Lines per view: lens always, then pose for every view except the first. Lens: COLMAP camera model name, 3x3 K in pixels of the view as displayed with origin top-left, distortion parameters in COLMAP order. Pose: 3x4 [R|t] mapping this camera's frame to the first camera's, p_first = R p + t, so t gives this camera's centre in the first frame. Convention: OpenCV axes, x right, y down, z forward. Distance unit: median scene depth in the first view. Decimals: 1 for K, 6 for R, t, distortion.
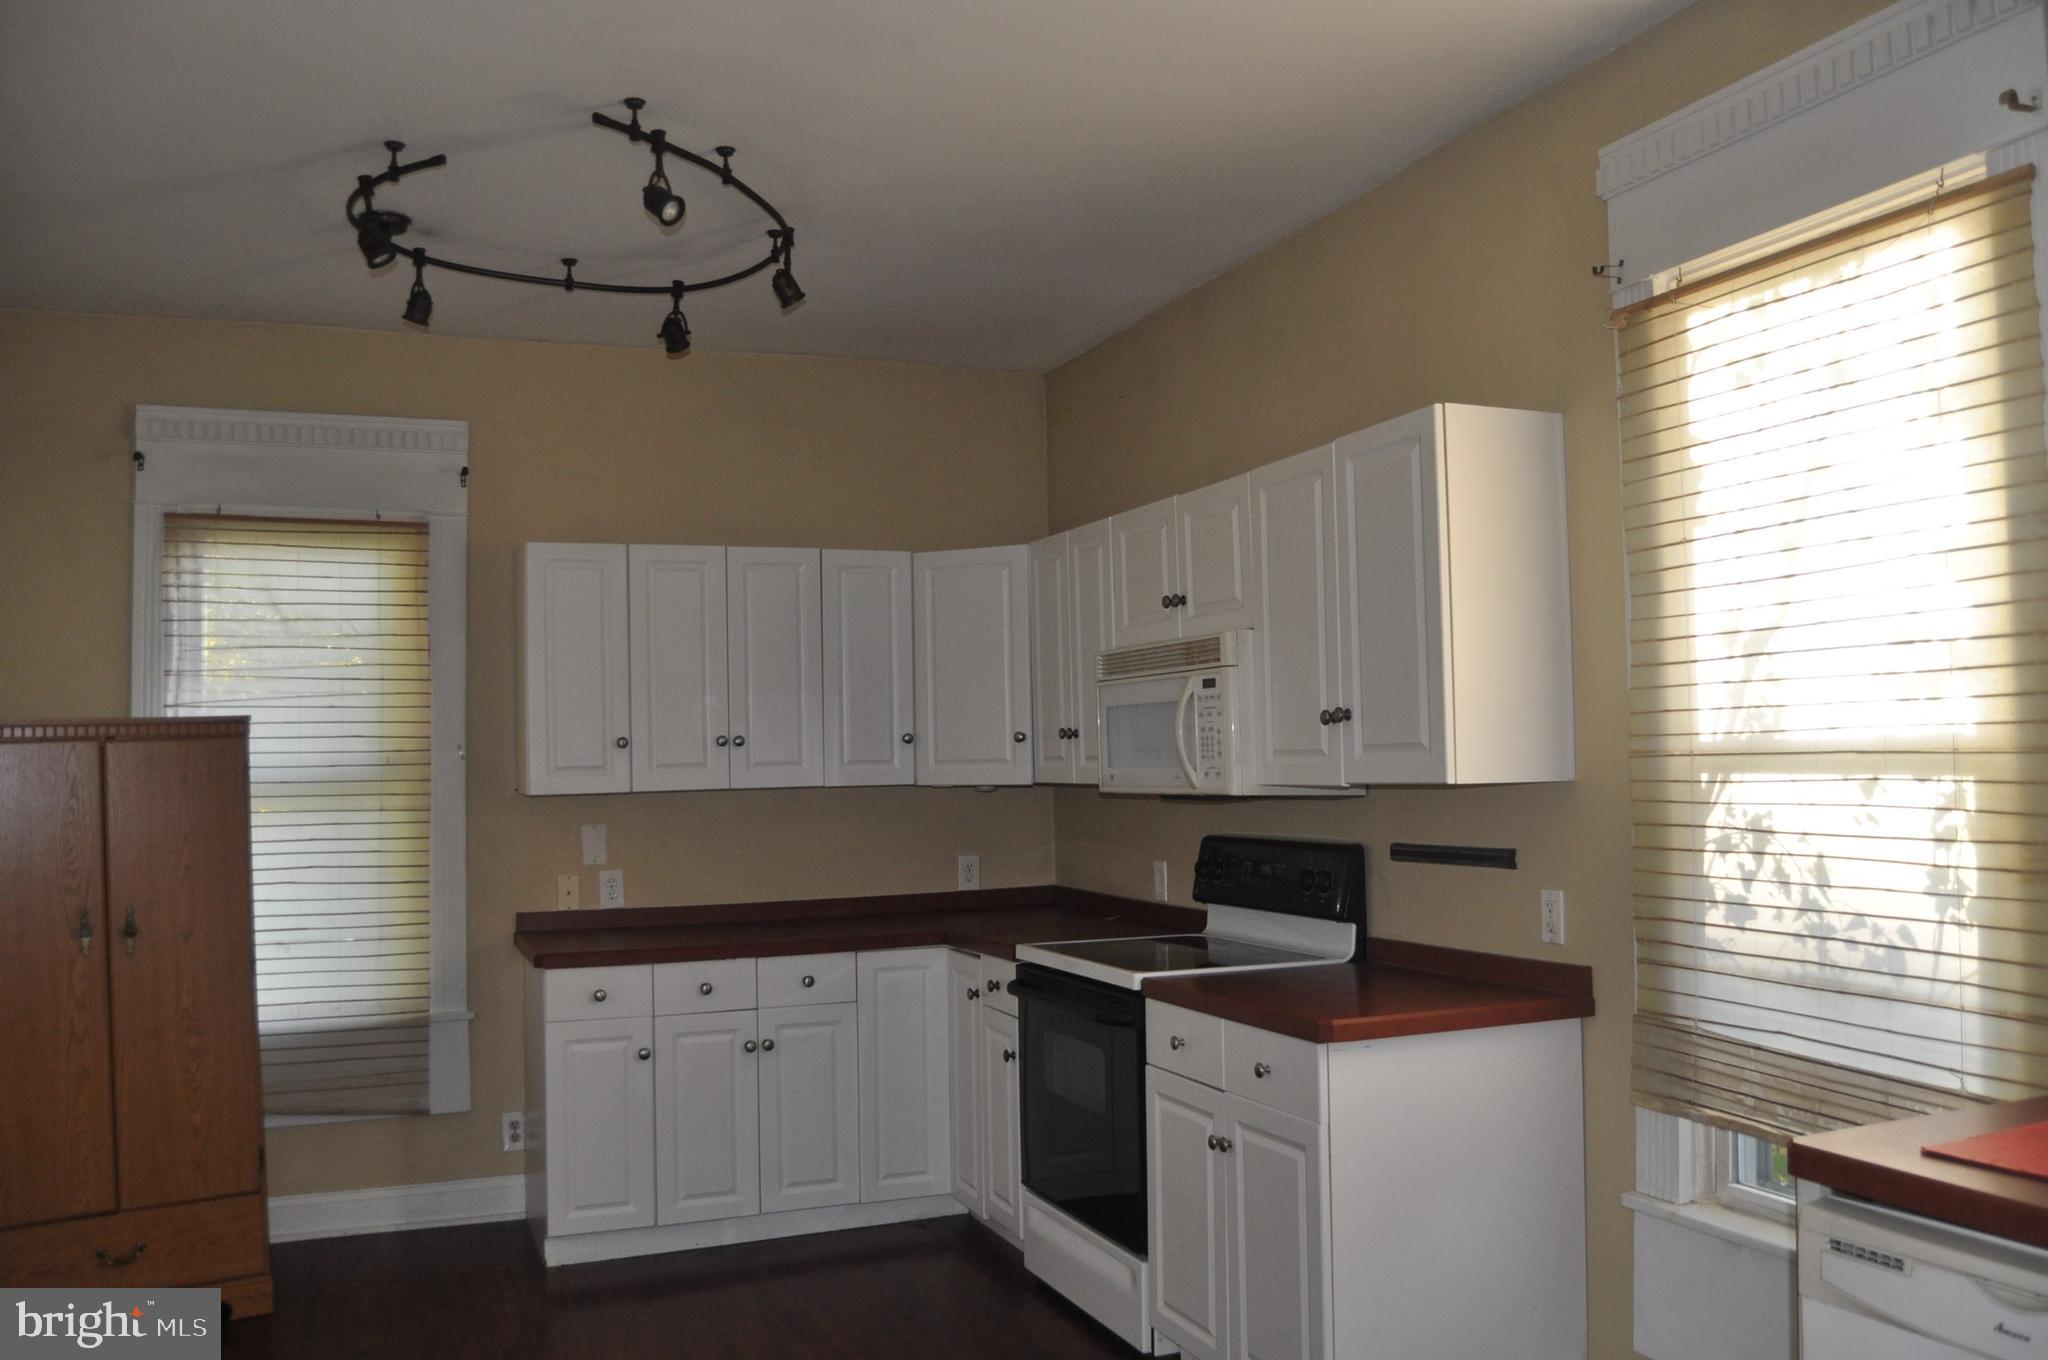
lens RADIAL K [[1643.8, 0, 1035.0], [0, 1643.8, 685.4], [0, 0, 1]] dist [-0.062881, -0.001214]
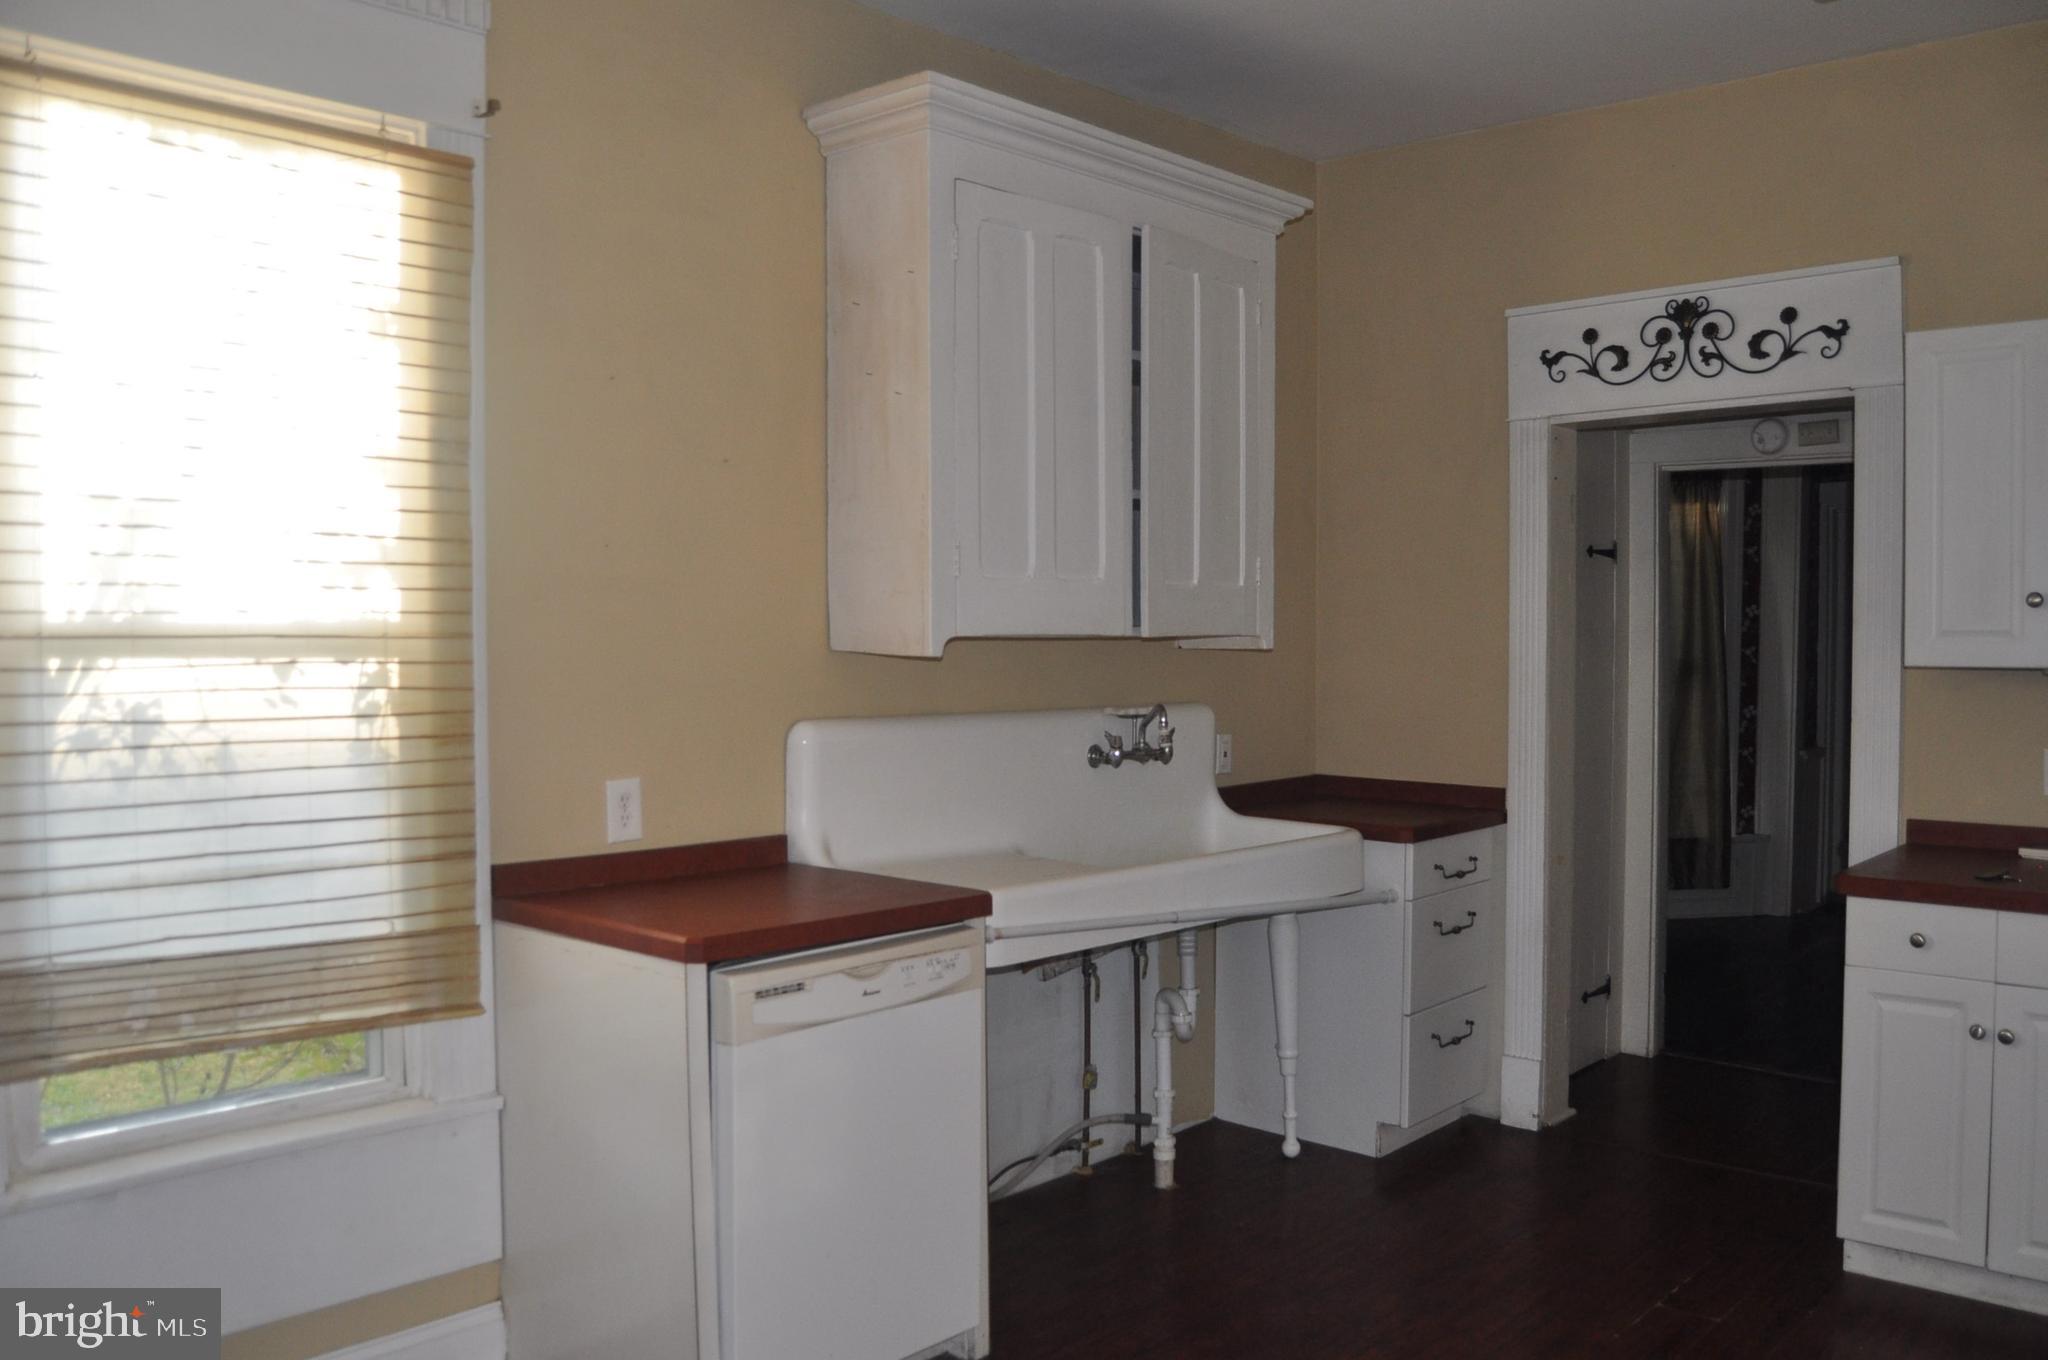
lens RADIAL K [[1643.8, 0, 1035.0], [0, 1643.8, 685.4], [0, 0, 1]] dist [-0.062881, -0.001214]
pose [[-0.425979, -0.010418, 0.904673, -0.607770], [-0.031552, 0.999496, -0.003347, 0.060025], [-0.904183, -0.029970, -0.426093, 0.990344]]
